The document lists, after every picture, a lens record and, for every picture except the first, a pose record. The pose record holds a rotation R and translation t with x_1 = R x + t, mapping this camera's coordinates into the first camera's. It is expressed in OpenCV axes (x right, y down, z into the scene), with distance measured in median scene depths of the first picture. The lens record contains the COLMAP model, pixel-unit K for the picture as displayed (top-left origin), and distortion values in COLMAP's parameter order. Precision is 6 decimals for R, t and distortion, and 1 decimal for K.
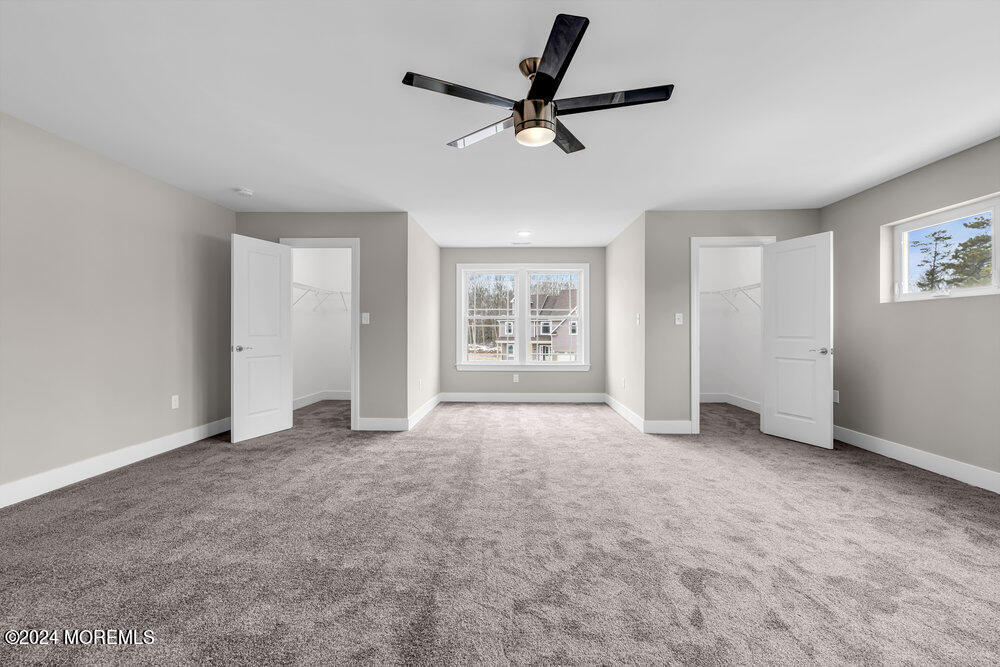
lens RADIAL K [[451.5, 0, 498.9], [0, 451.5, 331.1], [0, 0, 1]] dist [-0.011100, 0.004590]
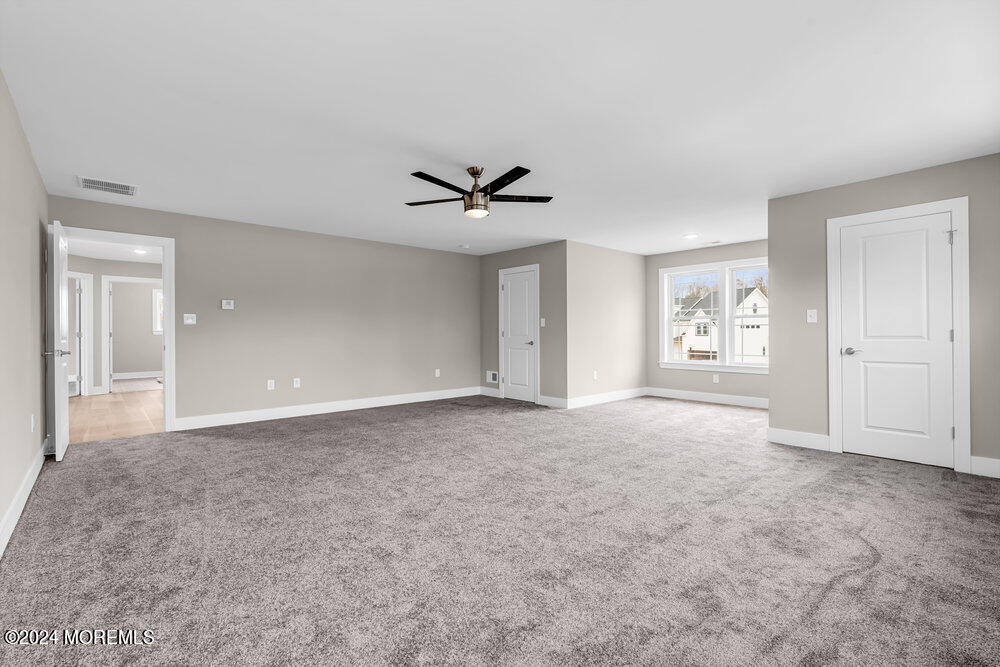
lens RADIAL K [[451.5, 0, 498.6], [0, 451.5, 330.9], [0, 0, 1]] dist [-0.011100, 0.004590]
pose [[0.688796, -0.005831, -0.724932, 0.792395], [0.004013, 0.999983, -0.004230, 0.003524], [0.724944, 0.000005, 0.688807, -0.041055]]
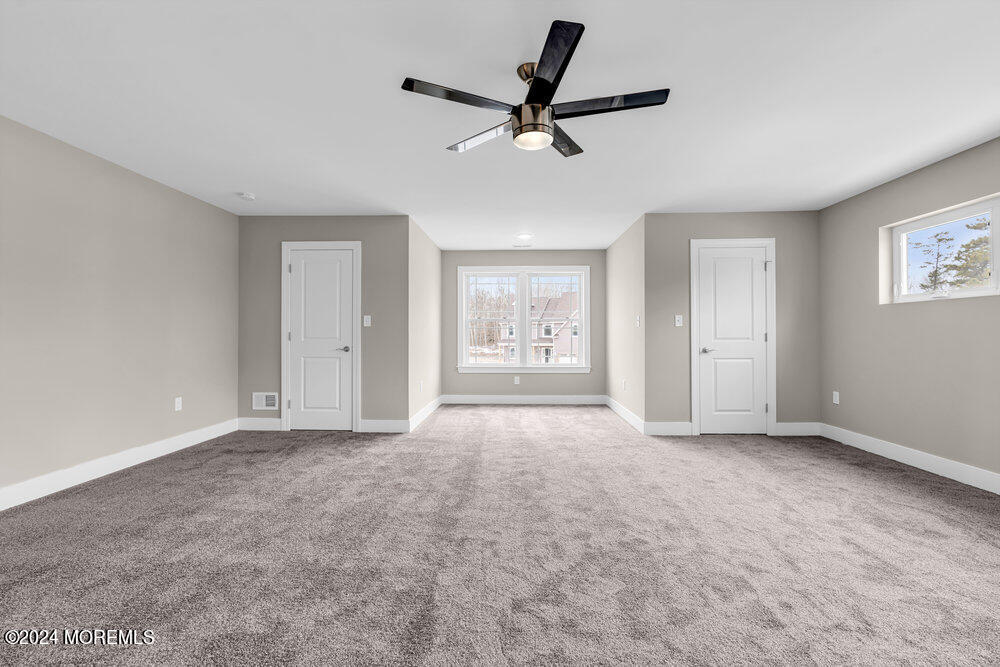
lens RADIAL K [[451.5, 0, 498.7], [0, 451.5, 330.6], [0, 0, 1]] dist [-0.011100, 0.004590]
pose [[0.999982, -0.001862, -0.005751, 0.005256], [0.001820, 0.999971, -0.007388, 0.001939], [0.005765, 0.007378, 0.999956, -0.006381]]
